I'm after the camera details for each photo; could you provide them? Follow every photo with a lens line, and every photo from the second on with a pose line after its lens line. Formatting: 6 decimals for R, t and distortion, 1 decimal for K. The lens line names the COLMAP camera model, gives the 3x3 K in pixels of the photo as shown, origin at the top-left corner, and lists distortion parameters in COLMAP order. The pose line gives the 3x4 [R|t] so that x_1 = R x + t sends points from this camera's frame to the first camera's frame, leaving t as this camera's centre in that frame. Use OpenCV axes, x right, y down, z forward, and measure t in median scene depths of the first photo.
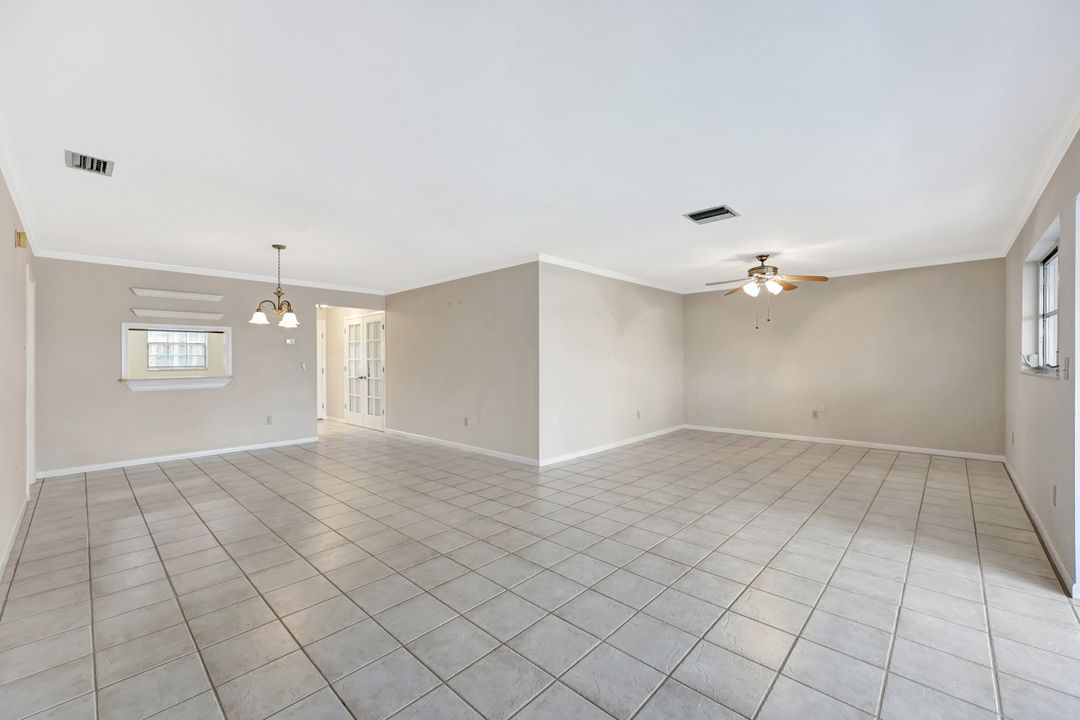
lens RADIAL K [[436.1, 0, 541.7], [0, 436.1, 357.6], [0, 0, 1]] dist [0.001489, 0.000287]
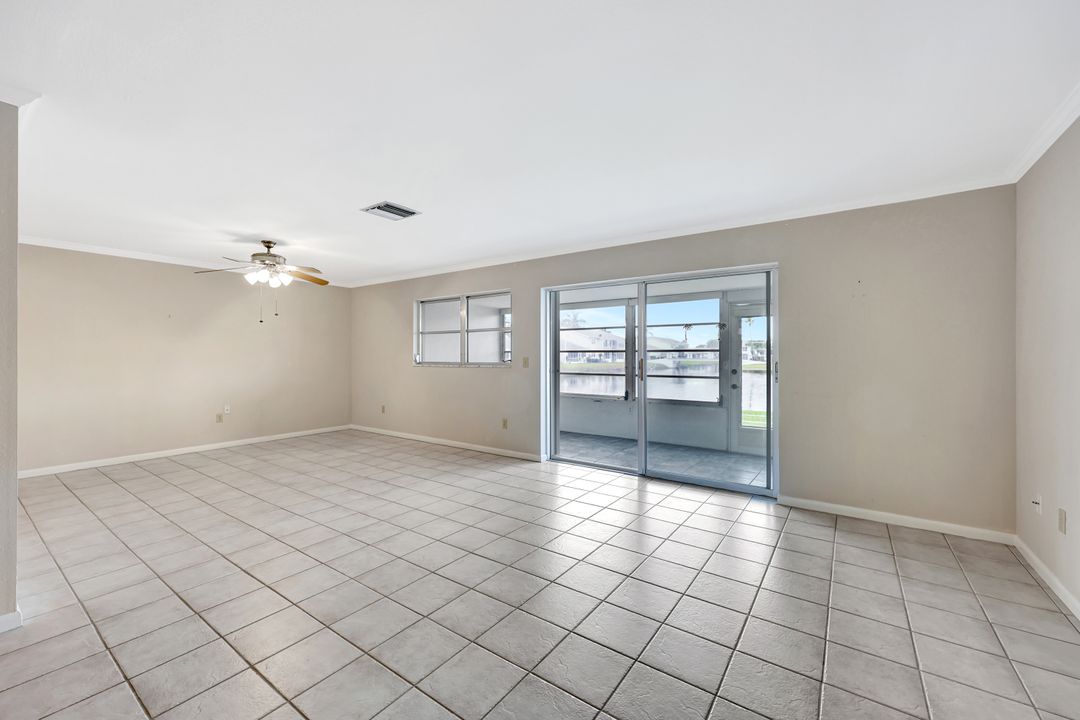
lens RADIAL K [[436.1, 0, 531.7], [0, 436.1, 359.4], [0, 0, 1]] dist [0.001489, 0.000287]
pose [[-0.116742, -0.004004, 0.993154, -0.578008], [-0.003270, 0.999988, 0.003647, 0.003518], [-0.993157, -0.002822, -0.116754, 0.733692]]
